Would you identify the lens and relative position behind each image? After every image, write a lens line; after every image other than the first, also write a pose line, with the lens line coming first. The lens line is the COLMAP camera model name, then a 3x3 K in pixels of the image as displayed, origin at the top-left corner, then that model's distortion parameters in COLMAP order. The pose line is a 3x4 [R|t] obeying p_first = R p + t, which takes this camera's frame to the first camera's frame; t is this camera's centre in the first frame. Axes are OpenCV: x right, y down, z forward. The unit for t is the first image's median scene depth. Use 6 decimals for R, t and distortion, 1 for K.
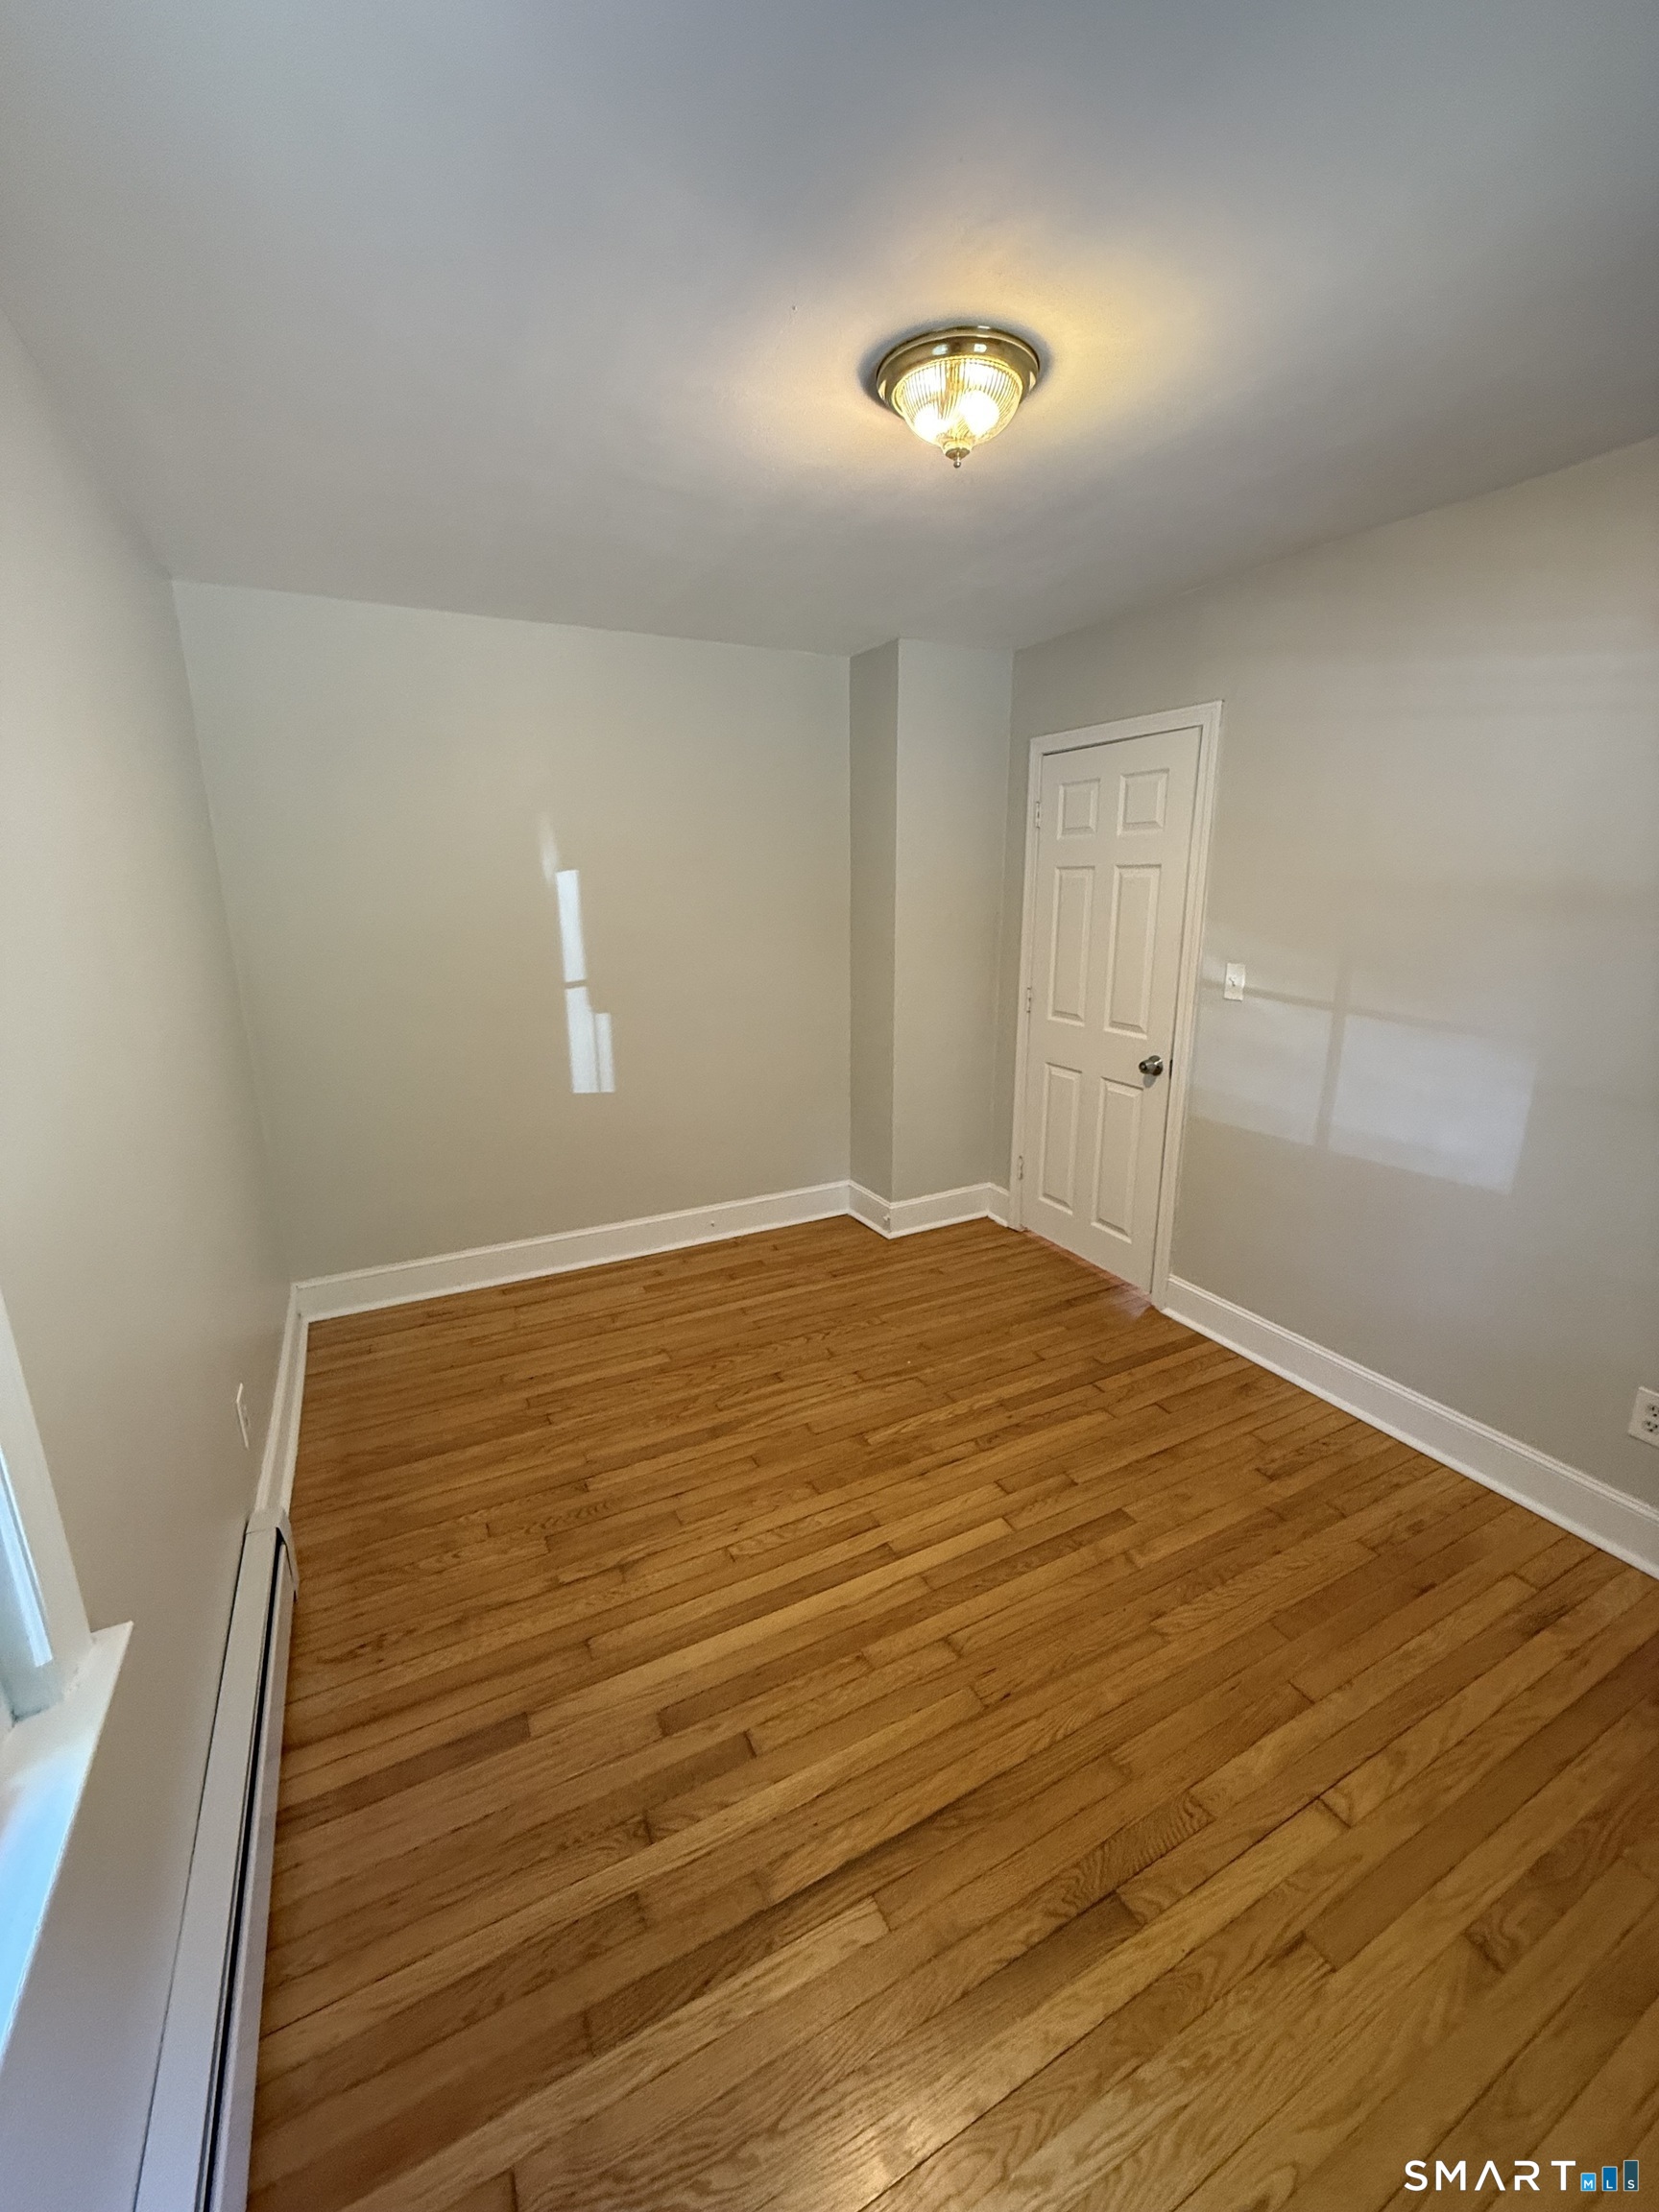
lens RADIAL K [[884.6, 0, 830.1], [0, 884.6, 1127.9], [0, 0, 1]] dist [-0.002685, 0.001738]
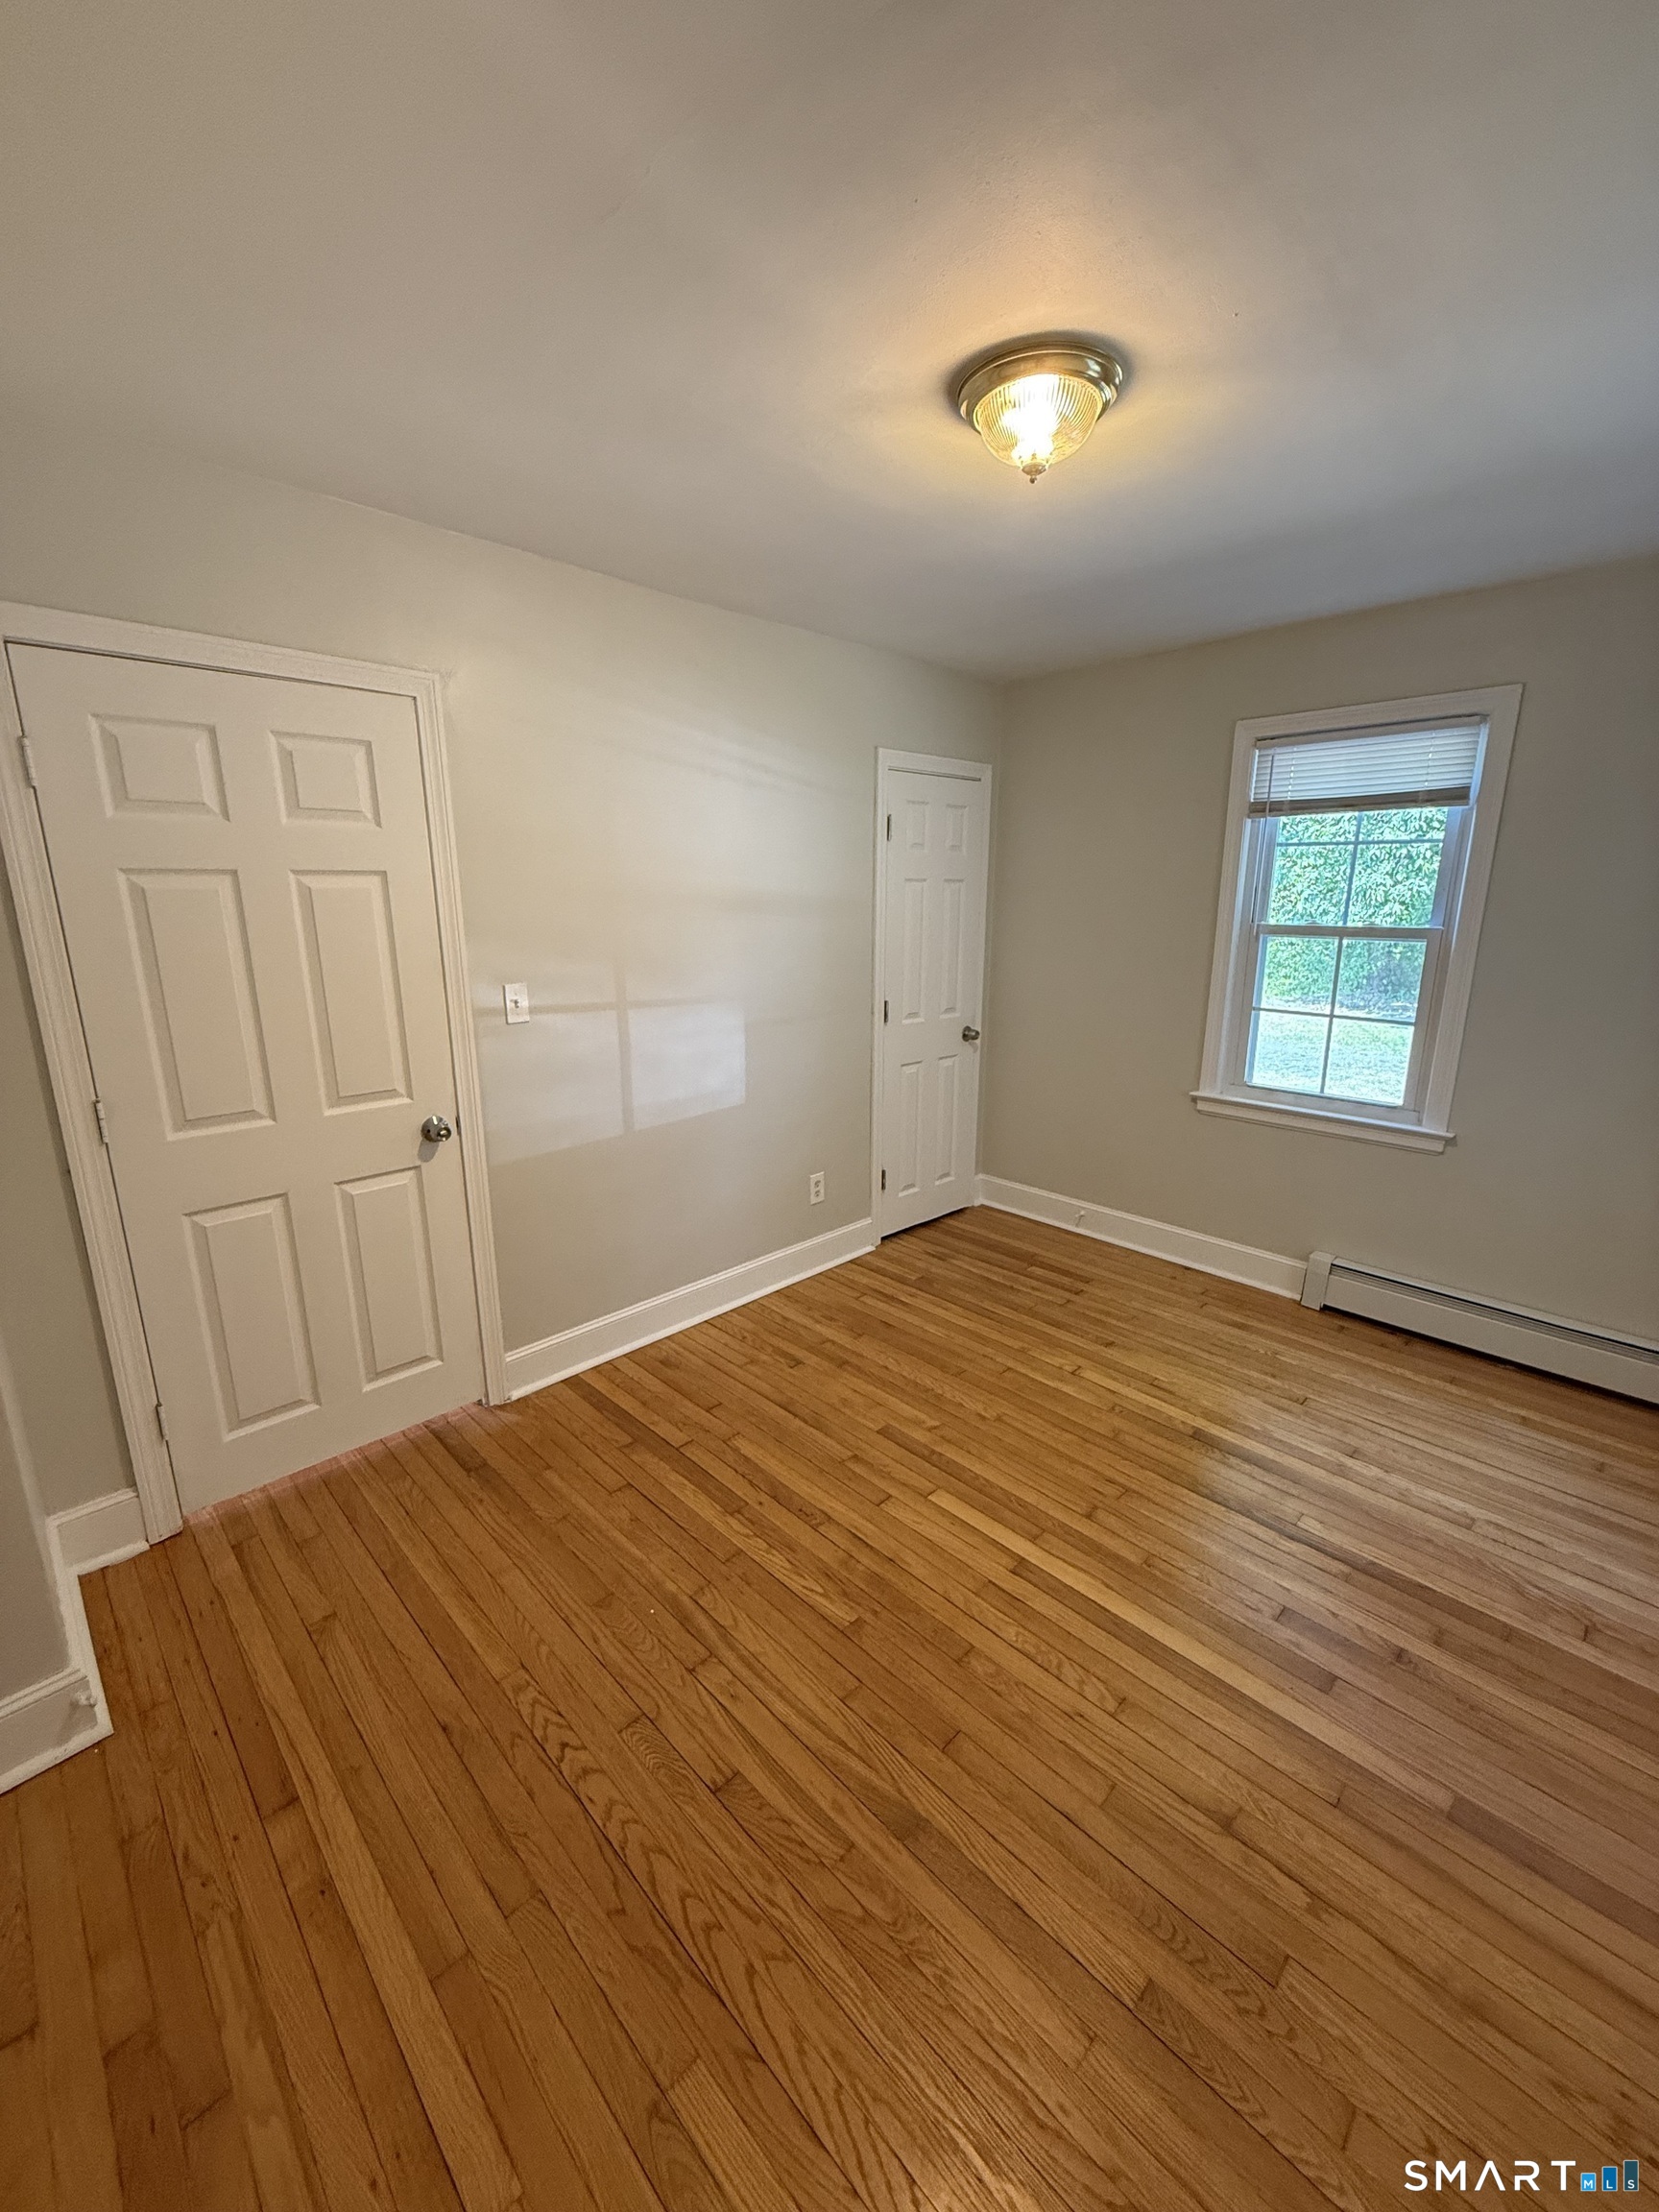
lens RADIAL K [[884.6, 0, 824.9], [0, 884.6, 1124.9], [0, 0, 1]] dist [-0.002685, 0.001738]
pose [[-0.299589, -0.242208, 0.922812, -0.565523], [0.264163, 0.908366, 0.324176, -0.296096], [-0.916769, 0.340892, -0.208154, 1.064207]]
